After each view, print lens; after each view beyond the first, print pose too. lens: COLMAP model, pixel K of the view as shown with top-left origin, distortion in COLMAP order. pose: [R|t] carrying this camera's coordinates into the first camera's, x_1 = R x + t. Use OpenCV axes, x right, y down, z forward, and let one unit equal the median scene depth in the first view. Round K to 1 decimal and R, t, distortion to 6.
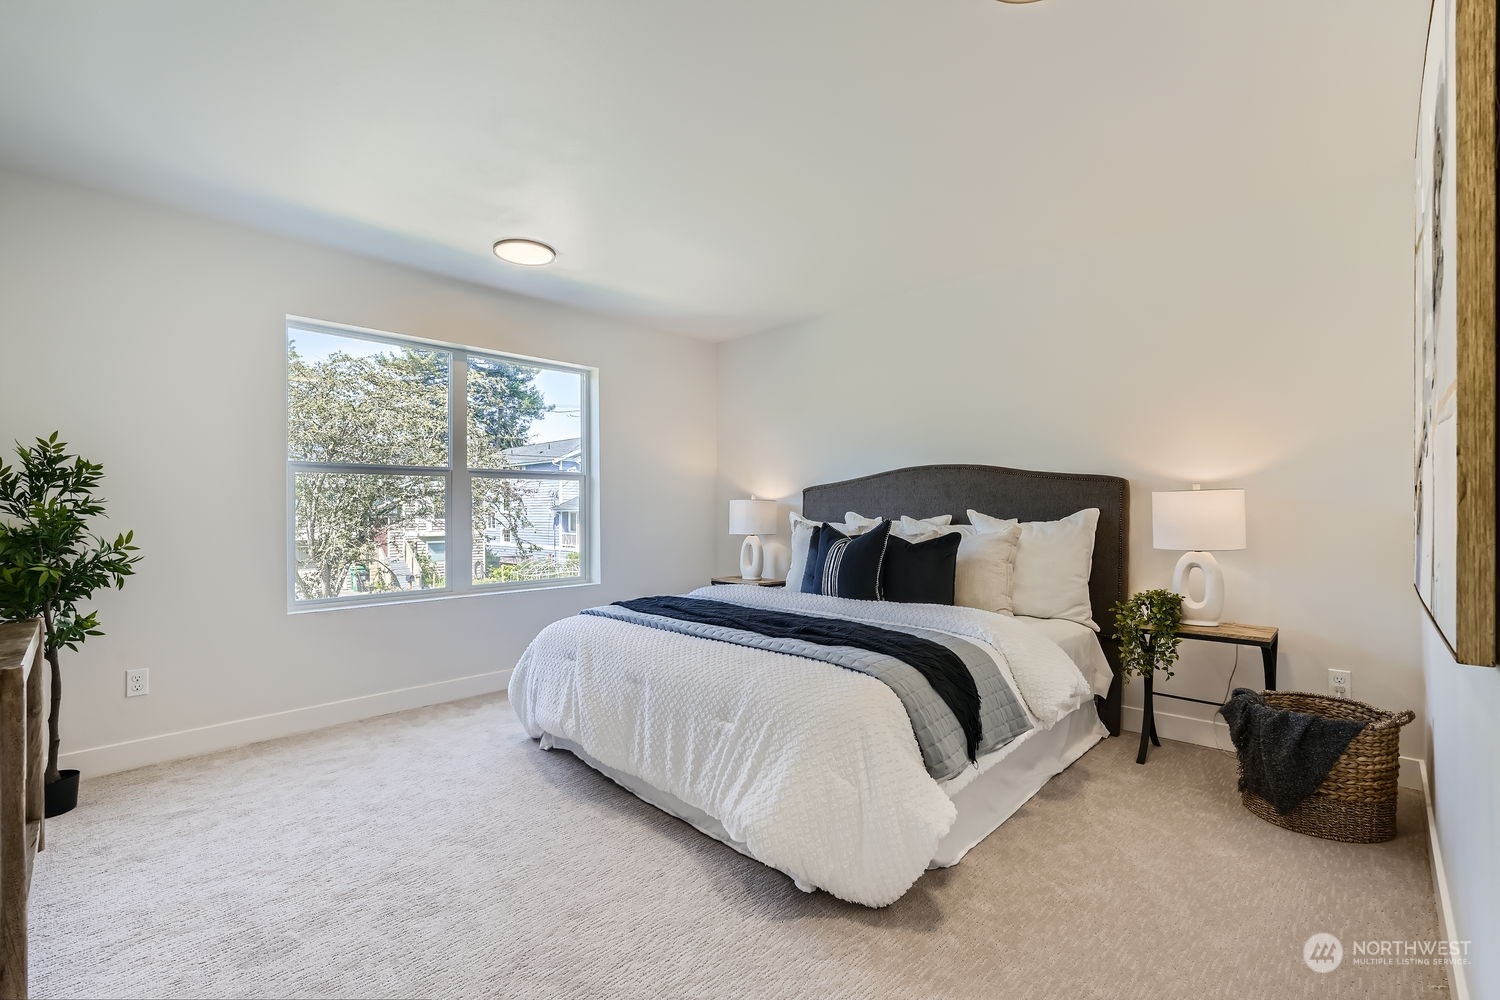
lens RADIAL K [[660.4, 0, 749.5], [0, 660.4, 508.9], [0, 0, 1]] dist [-0.014122, 0.006454]
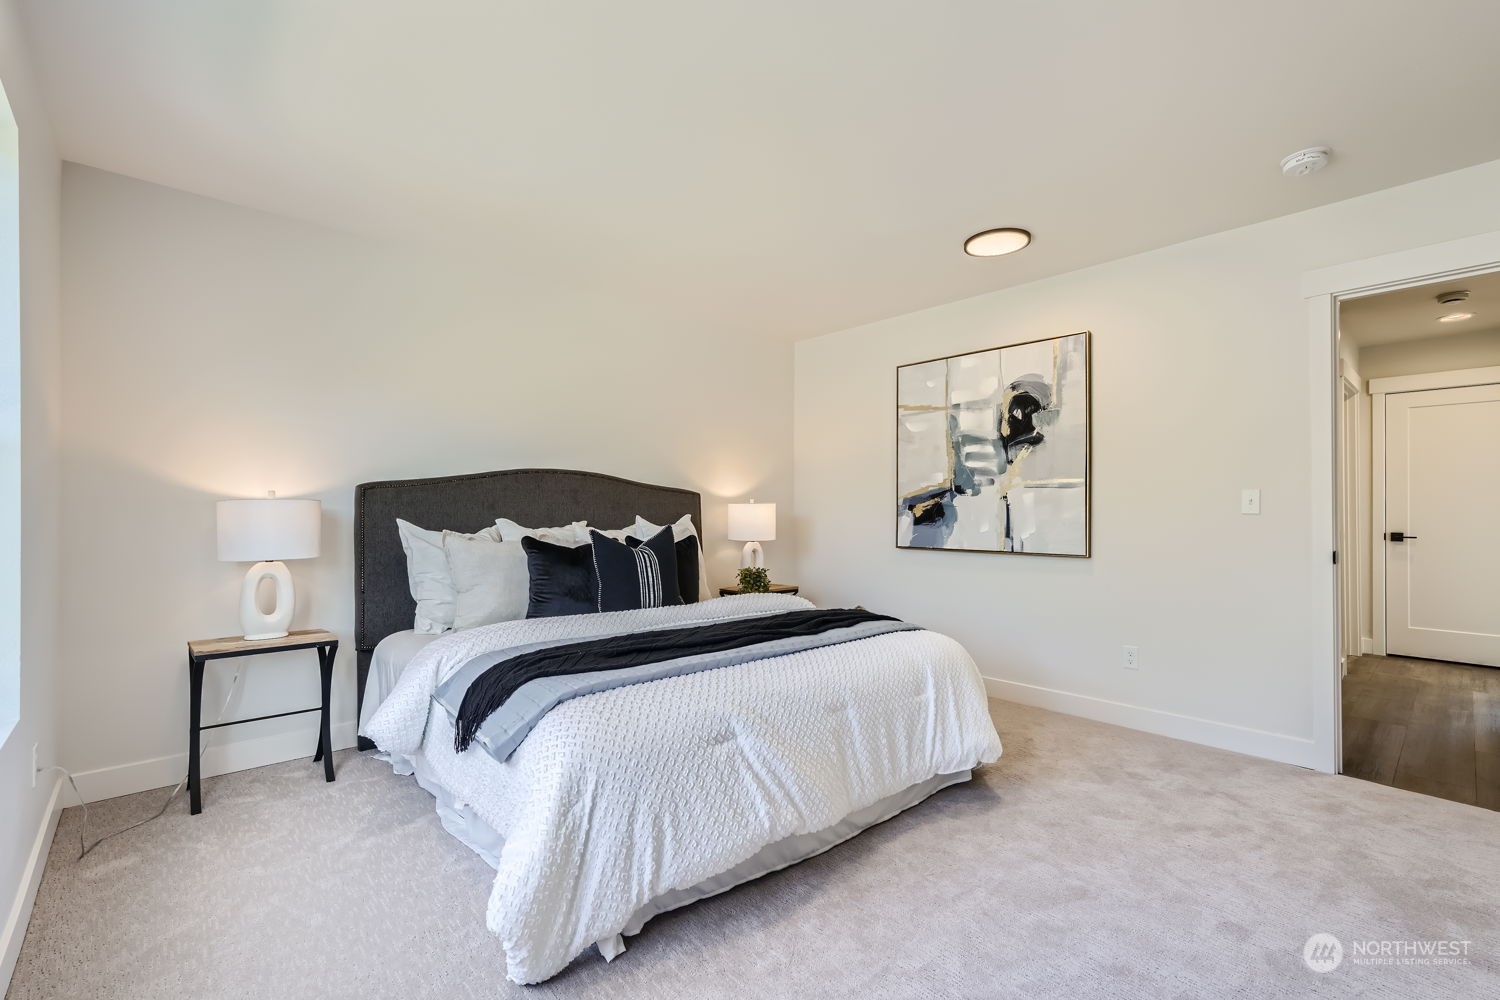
lens RADIAL K [[660.4, 0, 749.5], [0, 660.4, 508.9], [0, 0, 1]] dist [-0.014122, 0.006454]
pose [[0.071895, 0.013554, 0.997320, -0.803023], [0.002428, 0.999902, -0.013765, 0.006189], [-0.997409, 0.003411, 0.071855, 0.802545]]
